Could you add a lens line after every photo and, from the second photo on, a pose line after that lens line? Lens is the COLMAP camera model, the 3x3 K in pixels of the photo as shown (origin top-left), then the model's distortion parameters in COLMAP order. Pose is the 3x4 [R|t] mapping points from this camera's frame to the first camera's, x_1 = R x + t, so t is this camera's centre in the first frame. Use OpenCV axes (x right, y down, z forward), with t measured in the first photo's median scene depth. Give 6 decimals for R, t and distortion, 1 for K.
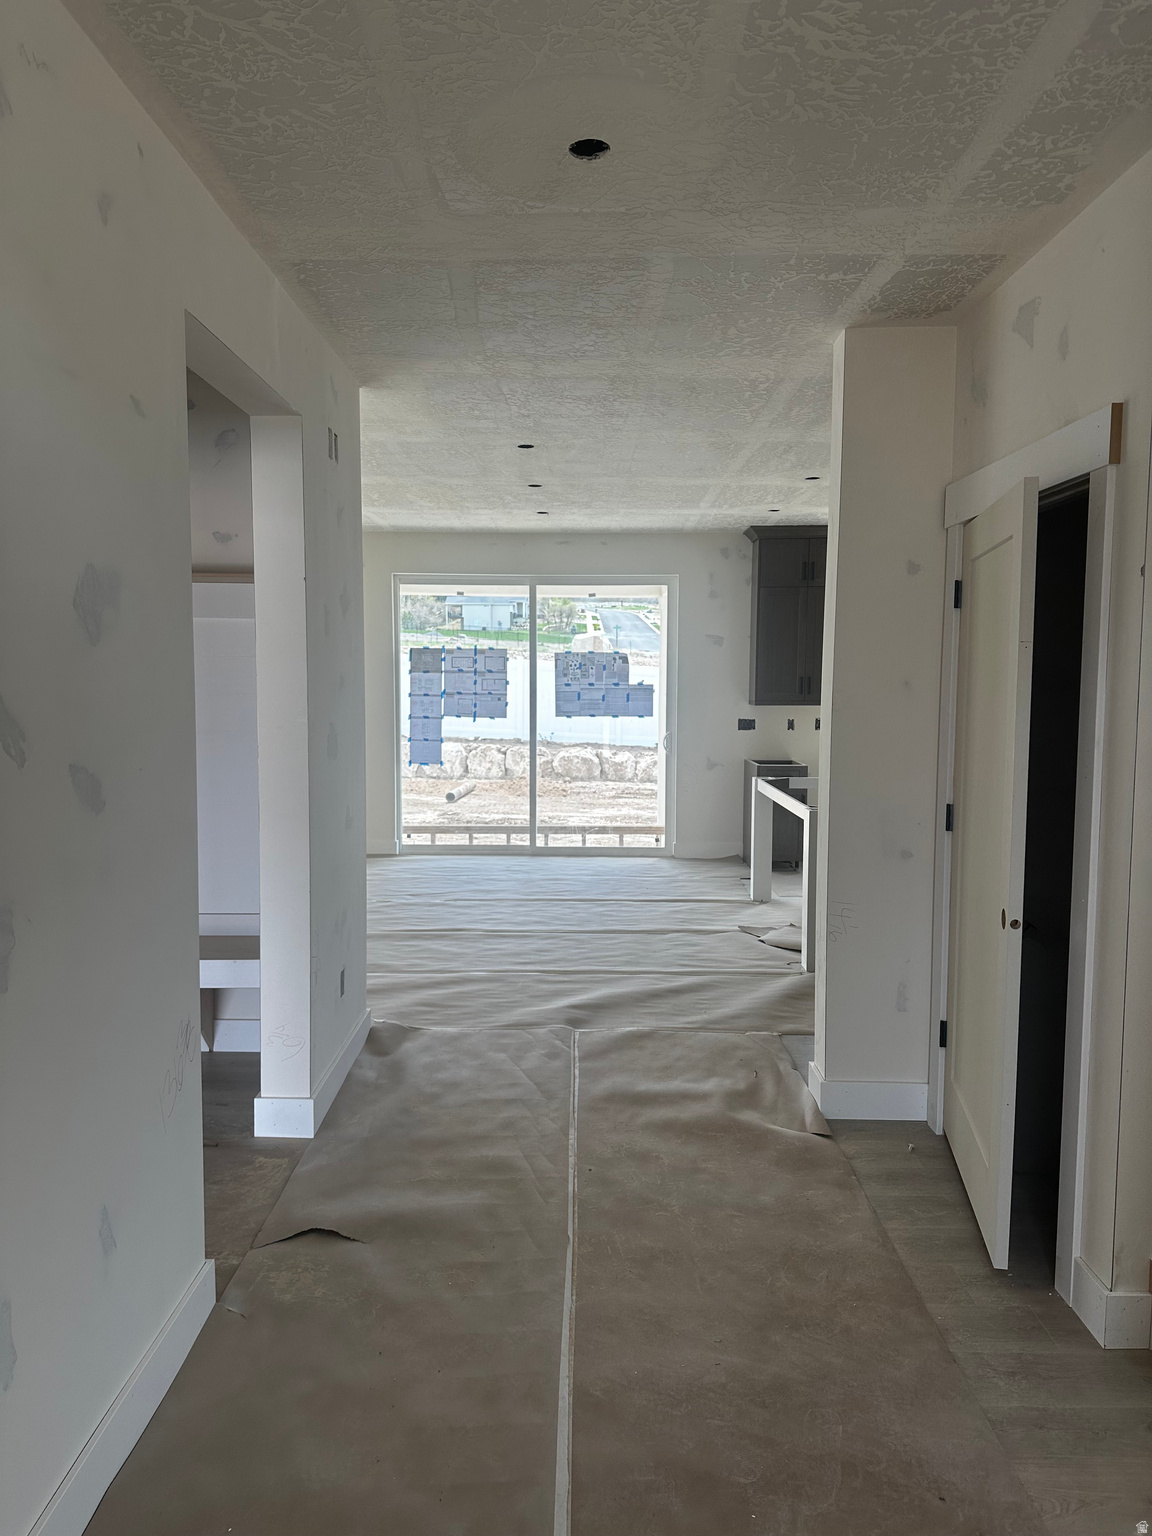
lens RADIAL K [[1054.9, 0, 576.0], [0, 1054.9, 768.0], [0, 0, 1]] dist [0.071448, -0.084130]
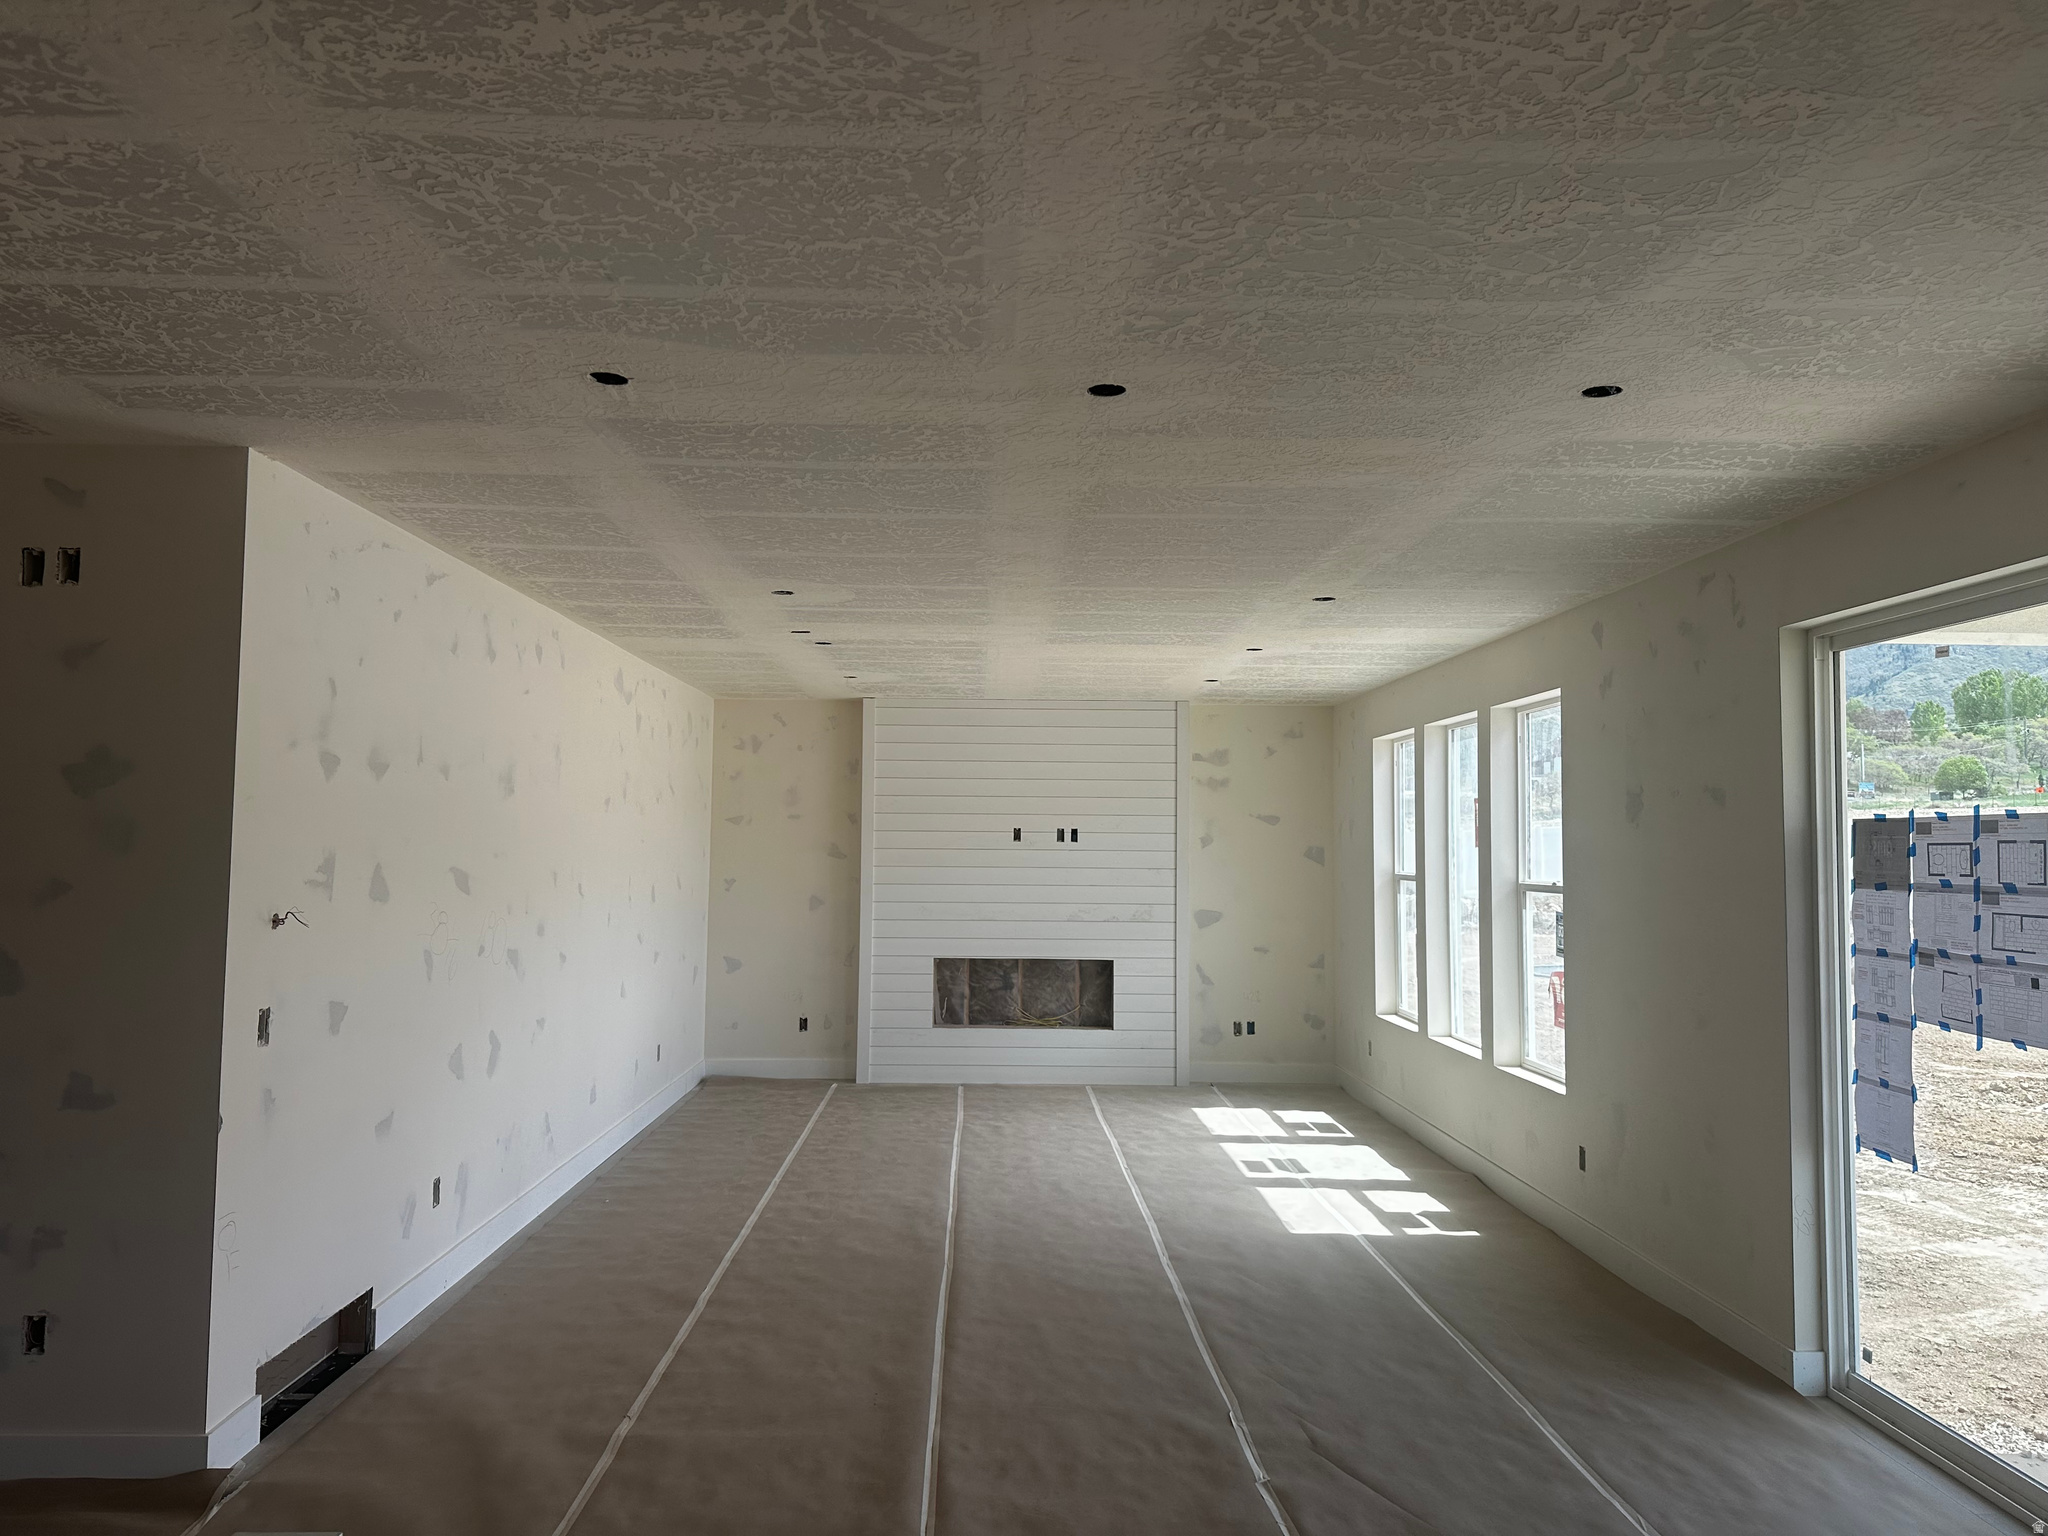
lens RADIAL K [[1406.5, 0, 1026.0], [0, 1406.5, 782.0], [0, 0, 1]] dist [0.071448, -0.084130]
pose [[0.037576, -0.050861, -0.997999, 0.319267], [-0.099702, 0.993530, -0.054387, -0.071616], [0.994308, 0.101546, 0.032262, 0.702101]]
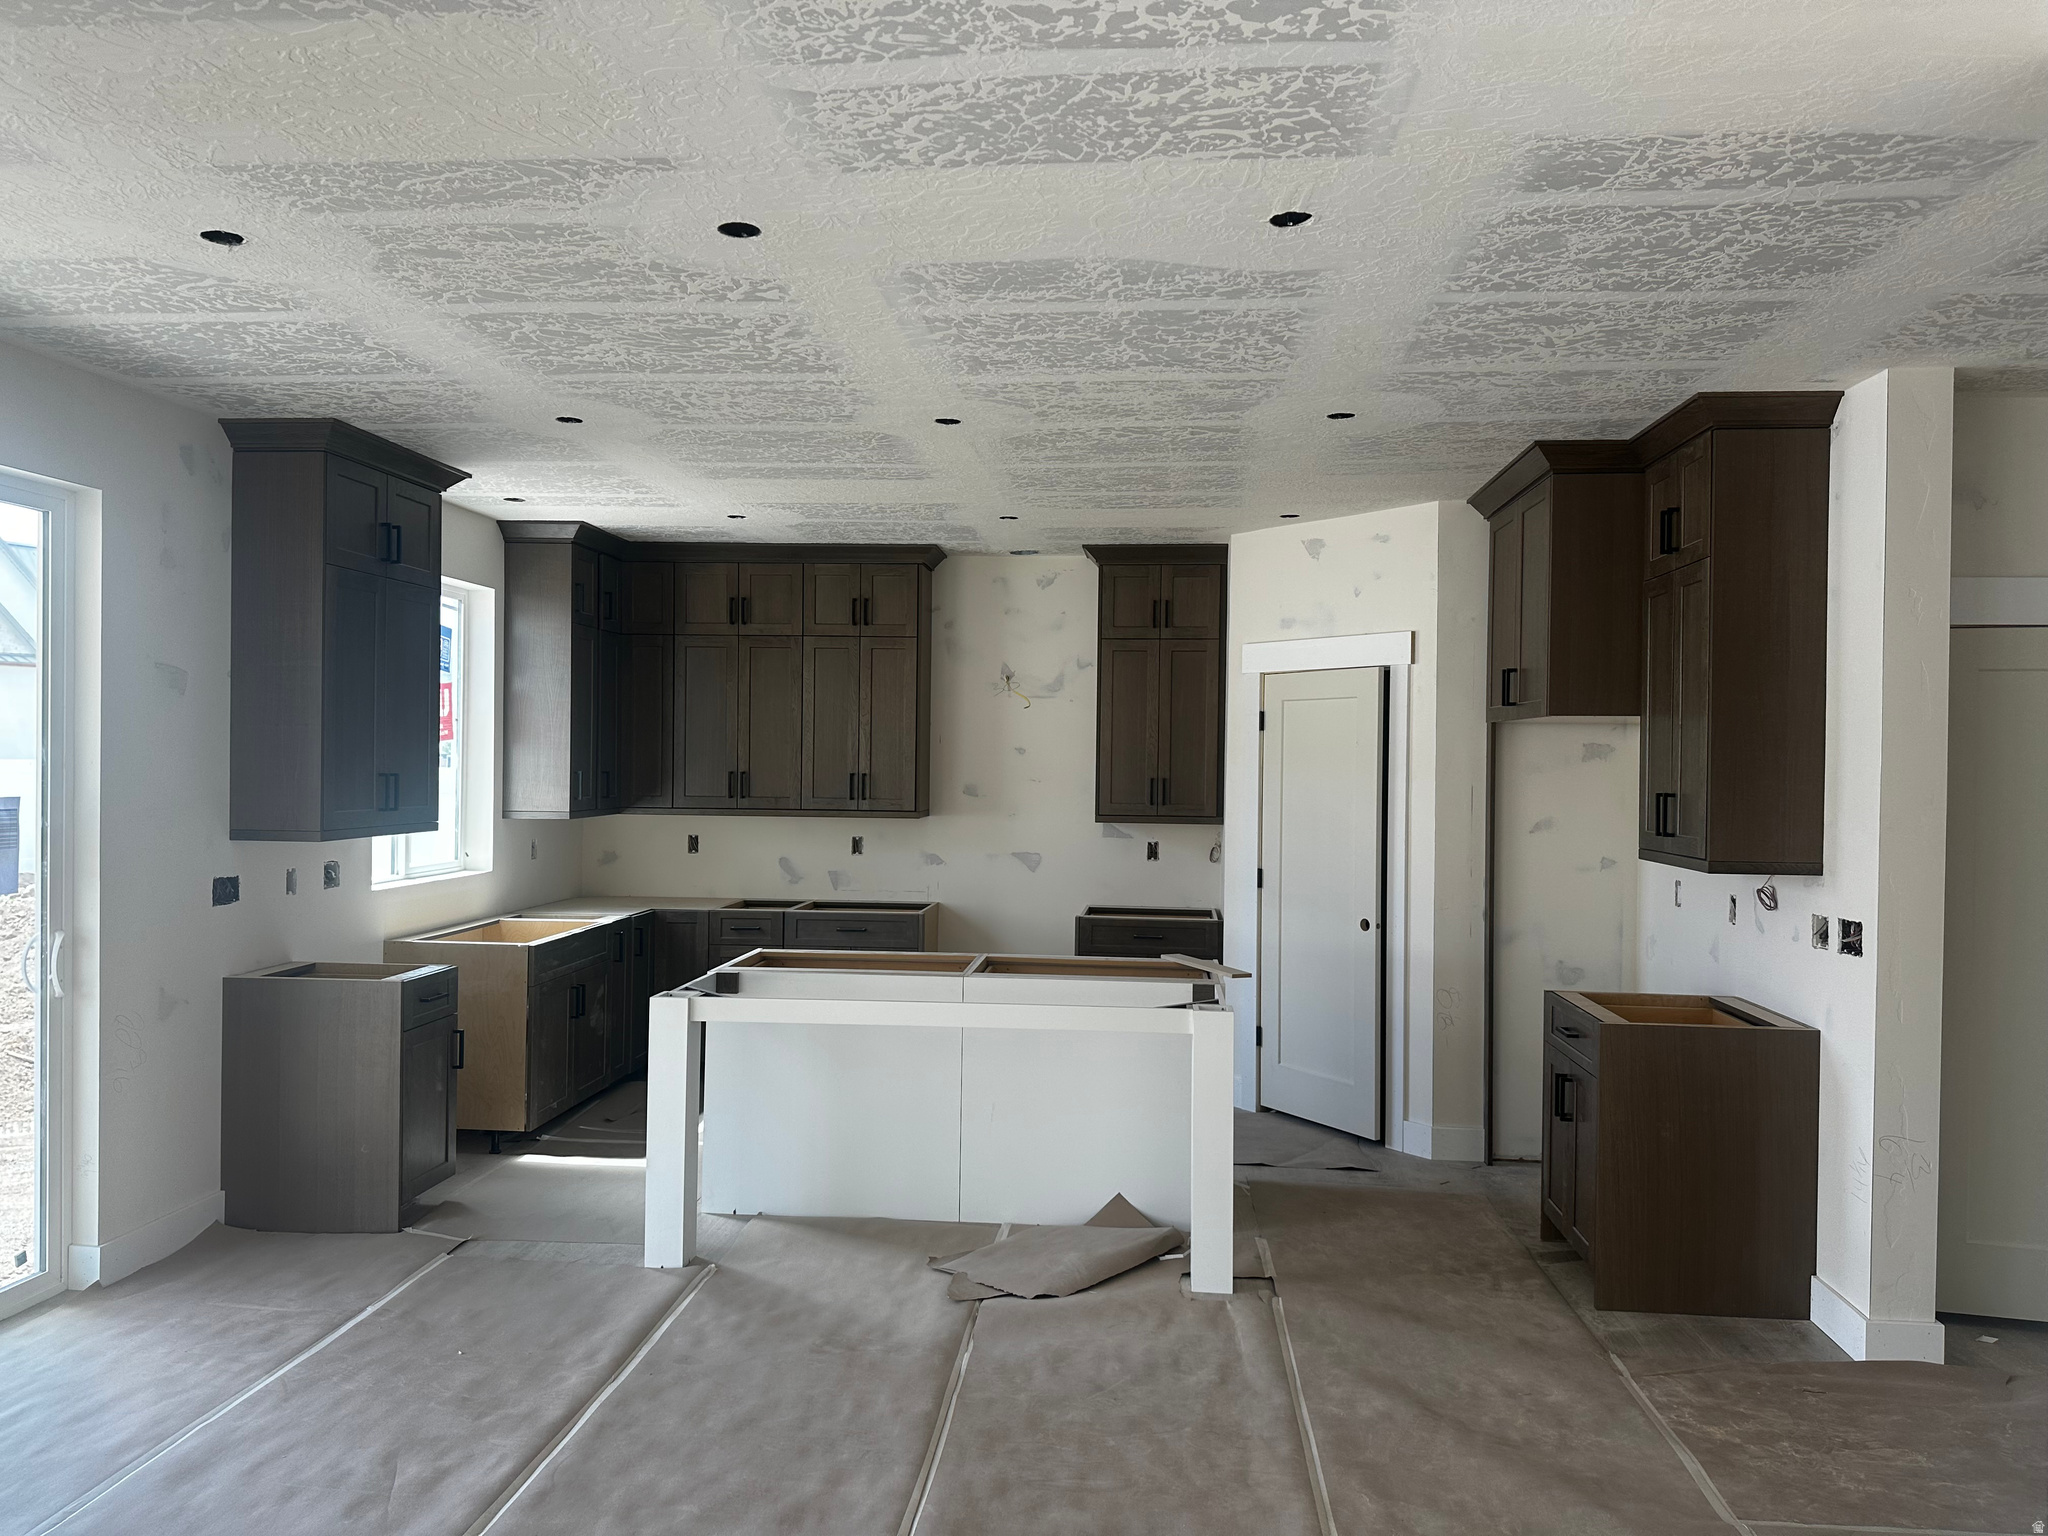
lens RADIAL K [[1406.5, 0, 1026.0], [0, 1406.5, 782.0], [0, 0, 1]] dist [0.071448, -0.084130]
pose [[0.084435, -0.018065, 0.996265, -0.349980], [0.075971, 0.997042, 0.011640, -0.064946], [-0.993529, 0.074704, 0.085558, 0.640727]]
